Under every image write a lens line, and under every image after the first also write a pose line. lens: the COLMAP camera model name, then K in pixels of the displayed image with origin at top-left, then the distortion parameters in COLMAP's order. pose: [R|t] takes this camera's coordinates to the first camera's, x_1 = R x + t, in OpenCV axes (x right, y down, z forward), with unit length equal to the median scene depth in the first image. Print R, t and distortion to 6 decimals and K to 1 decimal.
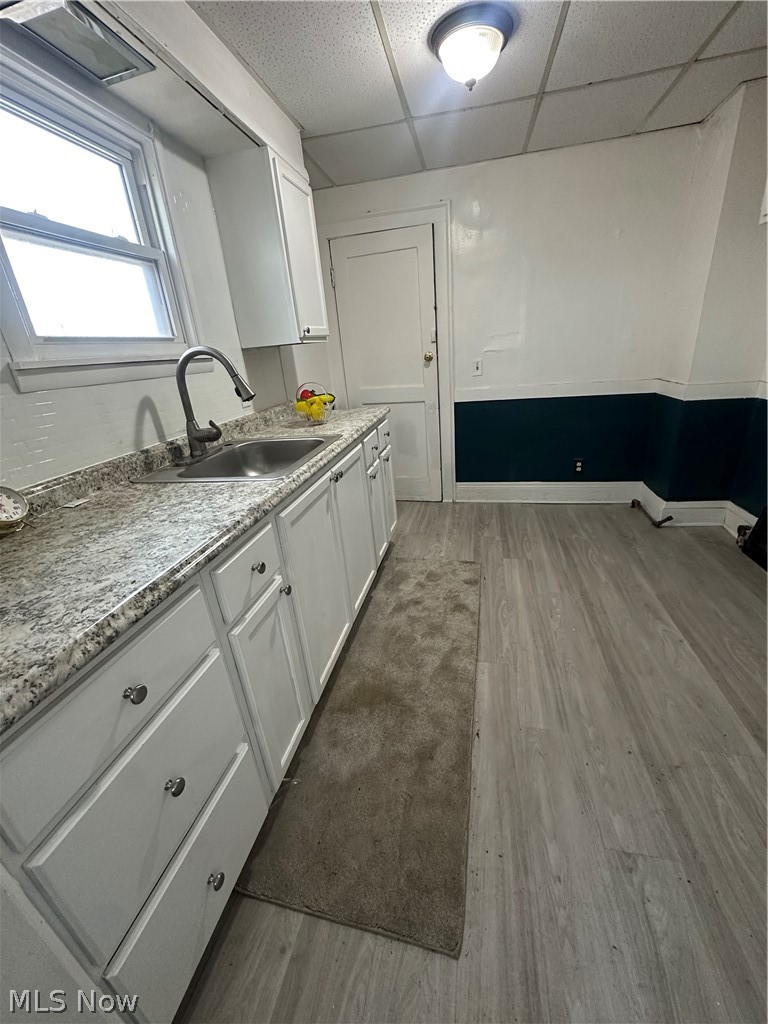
lens RADIAL K [[407.2, 0, 386.3], [0, 407.2, 511.4], [0, 0, 1]] dist [-0.004291, 0.000733]
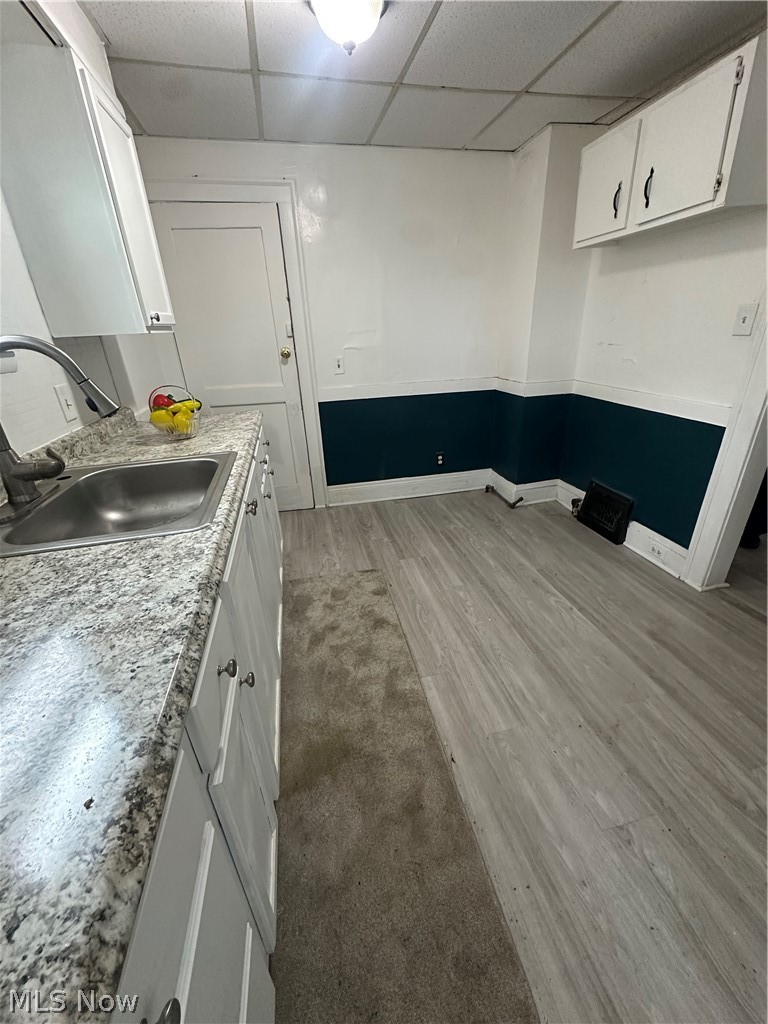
lens RADIAL K [[407.2, 0, 386.3], [0, 407.2, 511.4], [0, 0, 1]] dist [-0.004291, 0.000733]
pose [[0.908169, -0.132269, 0.397156, -0.146148], [0.126820, 0.991115, 0.040085, -0.055930], [-0.398930, 0.013963, 0.916875, 0.125138]]
